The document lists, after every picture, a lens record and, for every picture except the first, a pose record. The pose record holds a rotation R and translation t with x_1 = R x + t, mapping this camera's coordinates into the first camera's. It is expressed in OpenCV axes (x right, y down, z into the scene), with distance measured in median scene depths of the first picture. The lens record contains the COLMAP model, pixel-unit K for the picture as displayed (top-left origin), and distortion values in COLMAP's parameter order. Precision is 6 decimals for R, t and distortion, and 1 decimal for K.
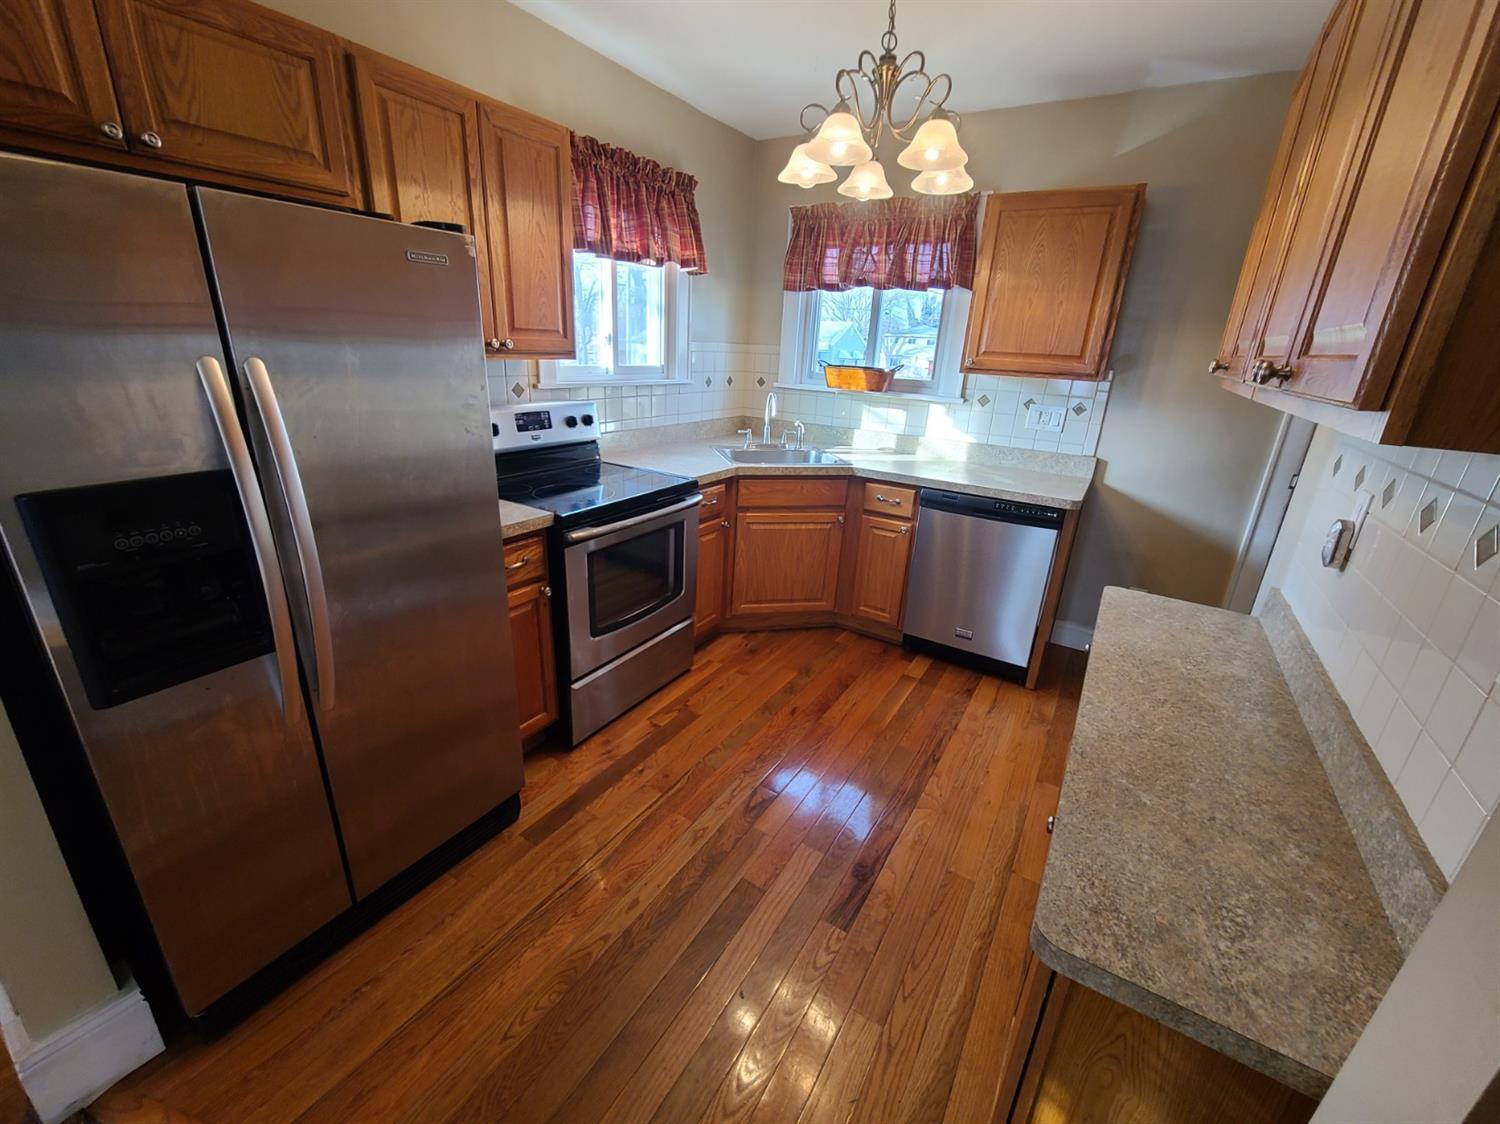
lens RADIAL K [[614.8, 0, 748.4], [0, 614.8, 561.5], [0, 0, 1]] dist [-0.002735, -0.000088]
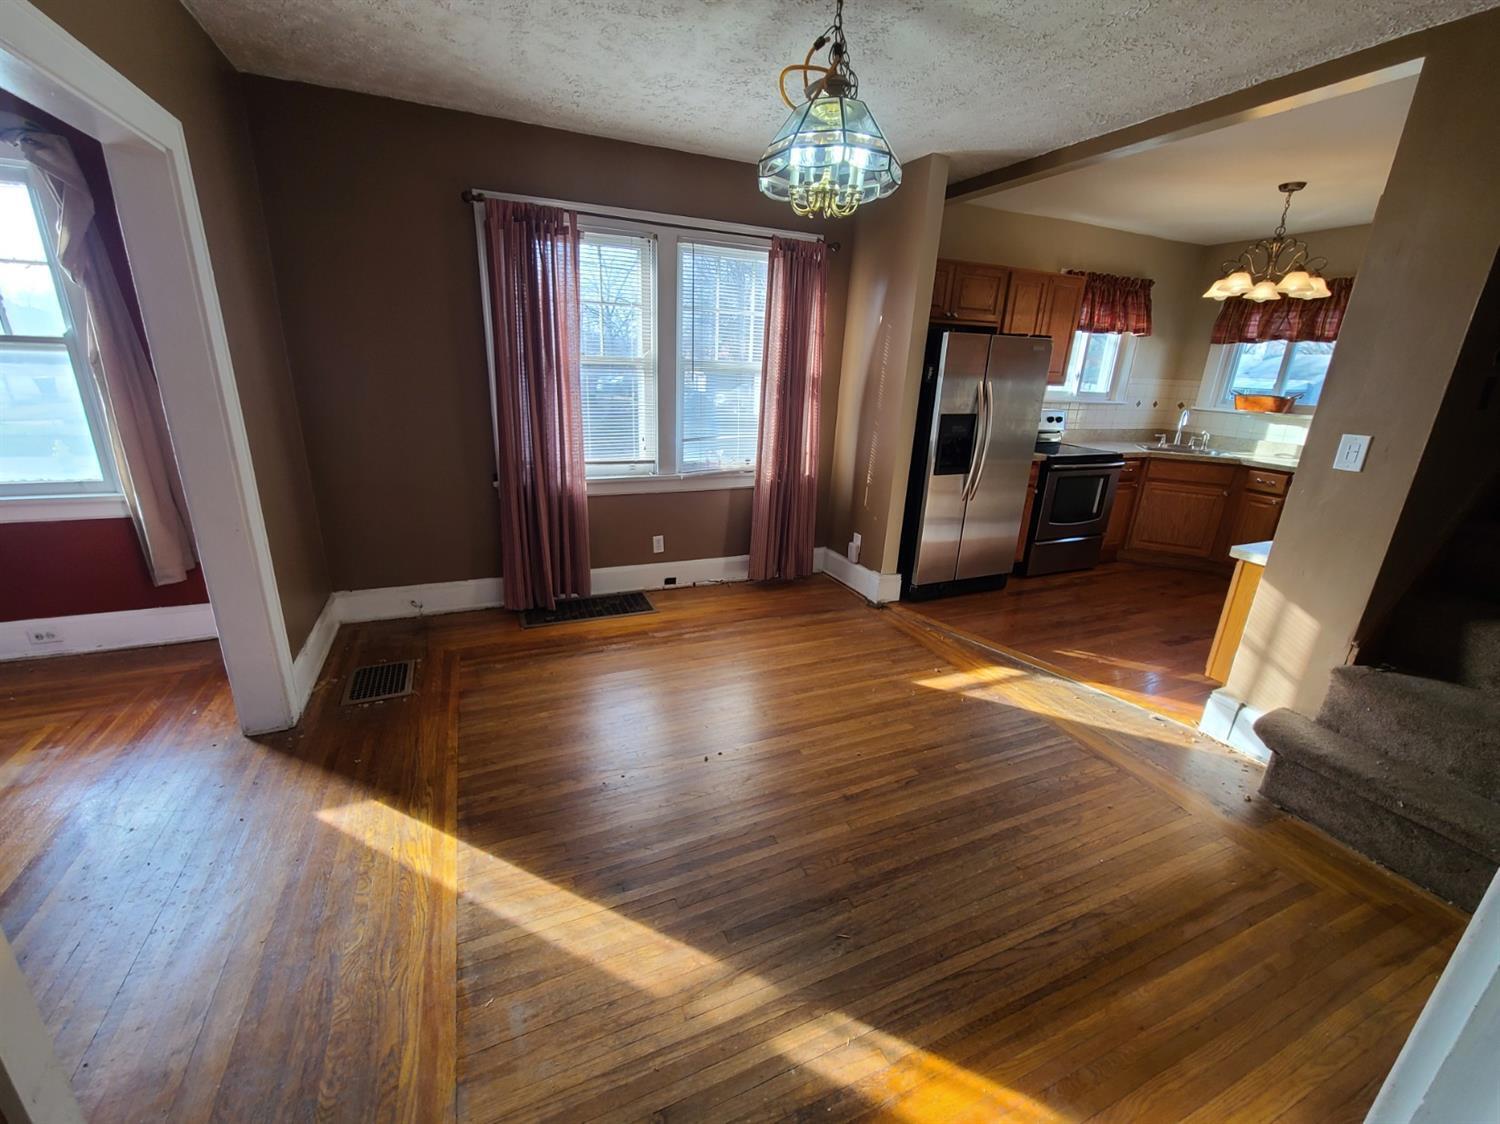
lens RADIAL K [[614.8, 0, 751.1], [0, 614.8, 560.8], [0, 0, 1]] dist [-0.002735, -0.000088]
pose [[0.824243, 0.161663, -0.542668, 0.038525], [-0.191437, 0.981504, 0.001626, 0.319156], [0.532893, 0.102547, 0.839946, -0.882565]]
